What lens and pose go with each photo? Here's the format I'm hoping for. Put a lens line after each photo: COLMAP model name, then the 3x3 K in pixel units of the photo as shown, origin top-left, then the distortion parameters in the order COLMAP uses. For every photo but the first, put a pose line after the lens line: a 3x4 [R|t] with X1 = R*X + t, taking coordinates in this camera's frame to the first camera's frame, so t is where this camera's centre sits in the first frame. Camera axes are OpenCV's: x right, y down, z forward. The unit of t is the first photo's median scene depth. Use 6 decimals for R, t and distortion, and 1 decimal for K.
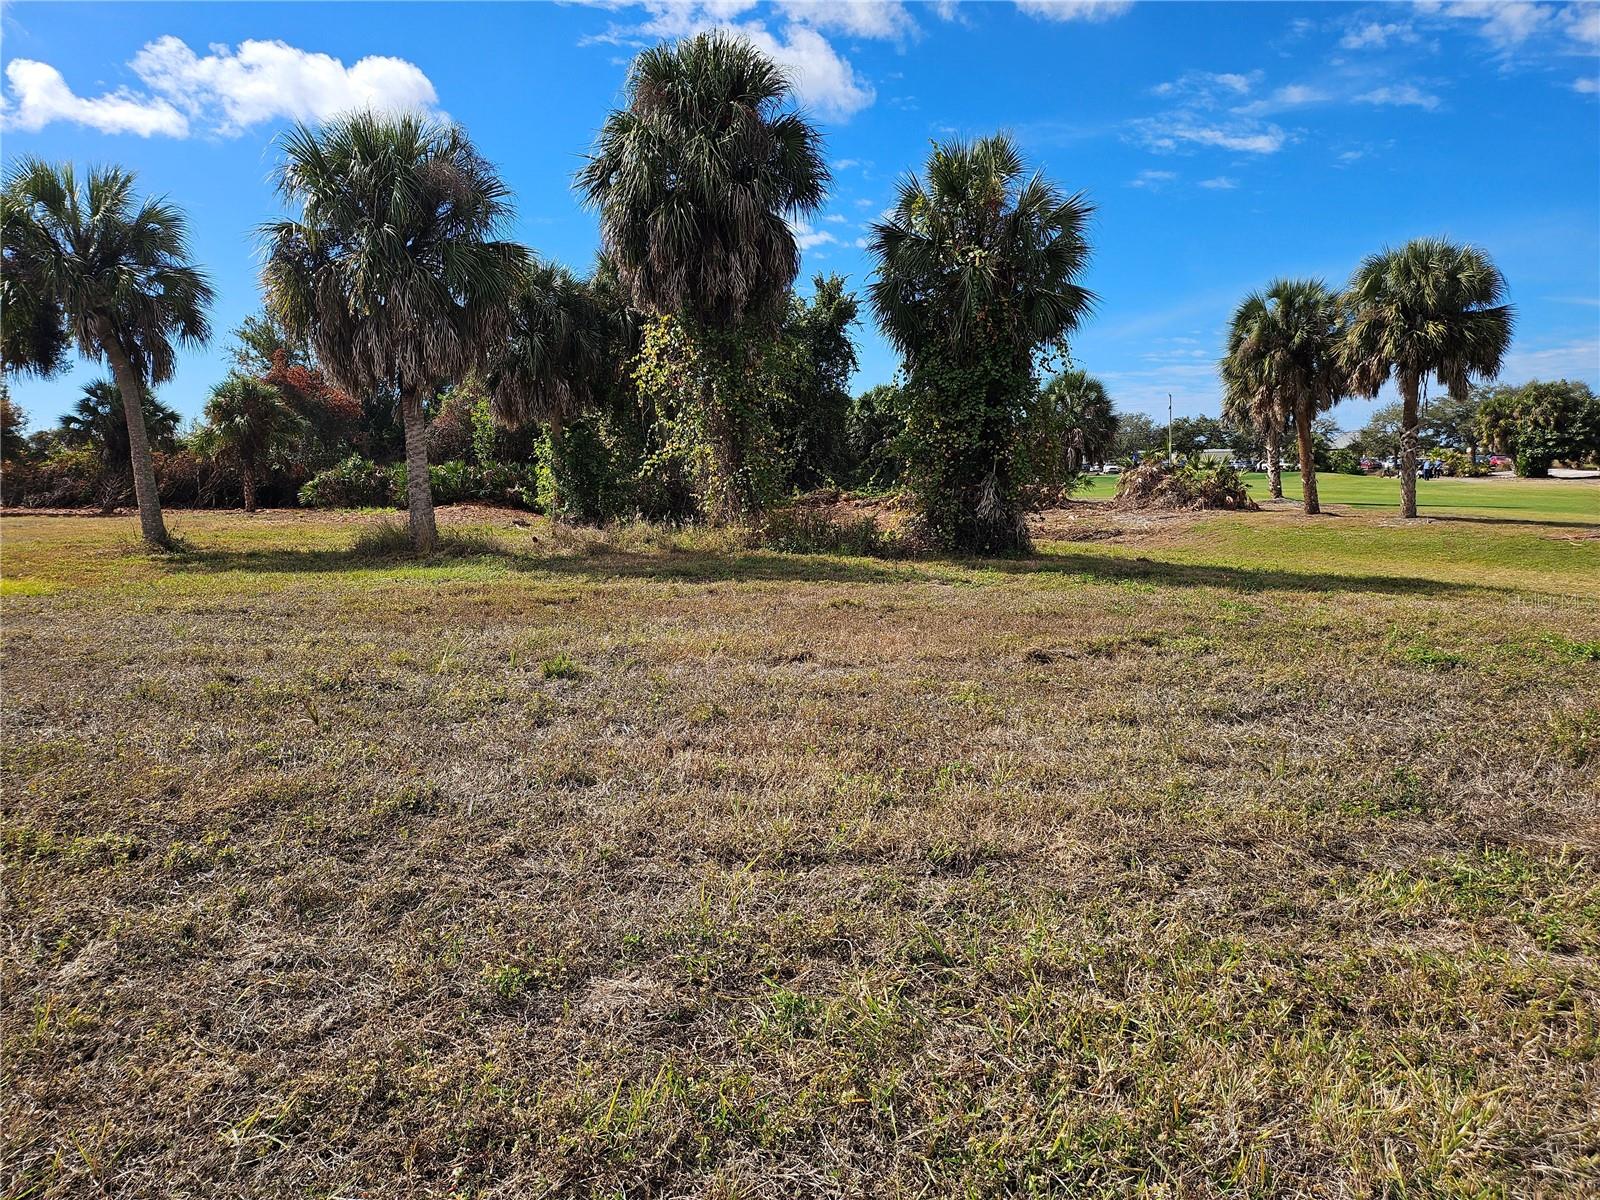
lens RADIAL K [[1102.8, 0, 800.0], [0, 1102.8, 600.0], [0, 0, 1]] dist [0.097649, -0.089689]
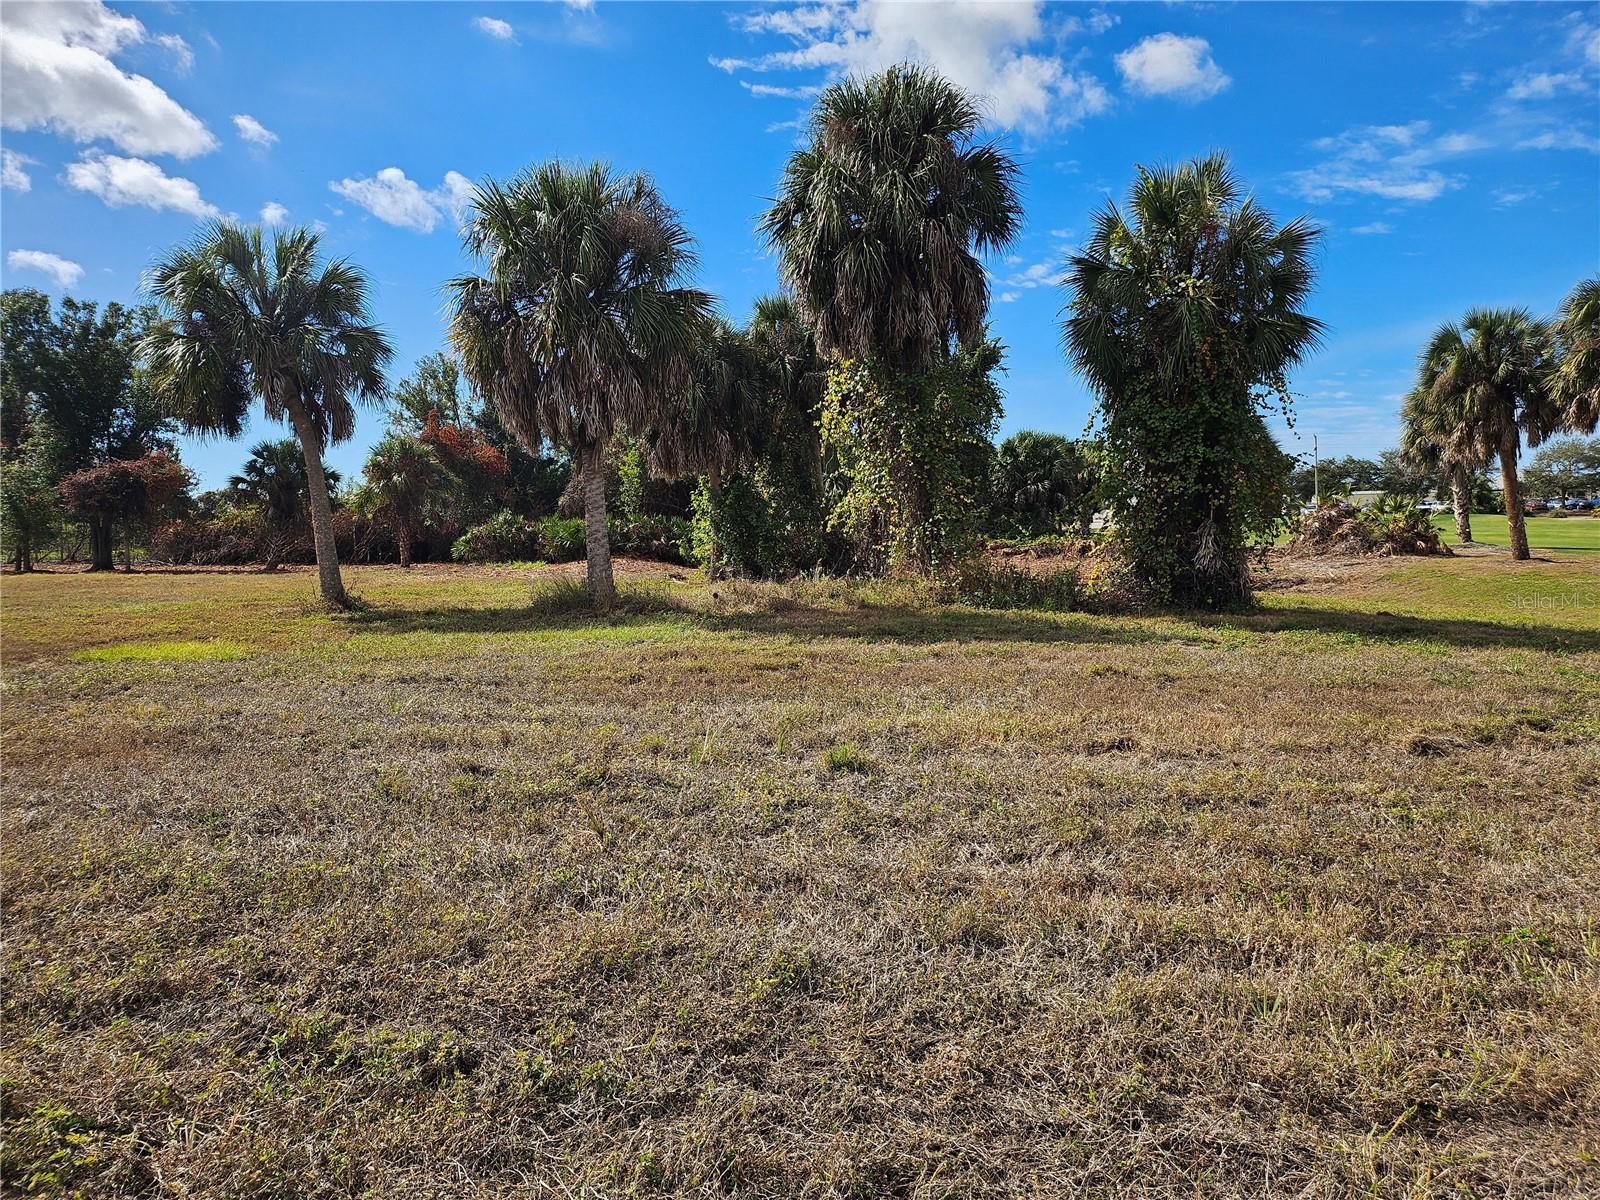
lens RADIAL K [[1067.9, 0, 800.0], [0, 1067.9, 600.0], [0, 0, 1]] dist [0.090547, -0.071786]
pose [[0.996609, -0.005909, -0.082072, -0.086540], [0.002543, 0.999154, -0.041052, -0.012119], [0.082245, 0.040704, 0.995781, 0.085363]]
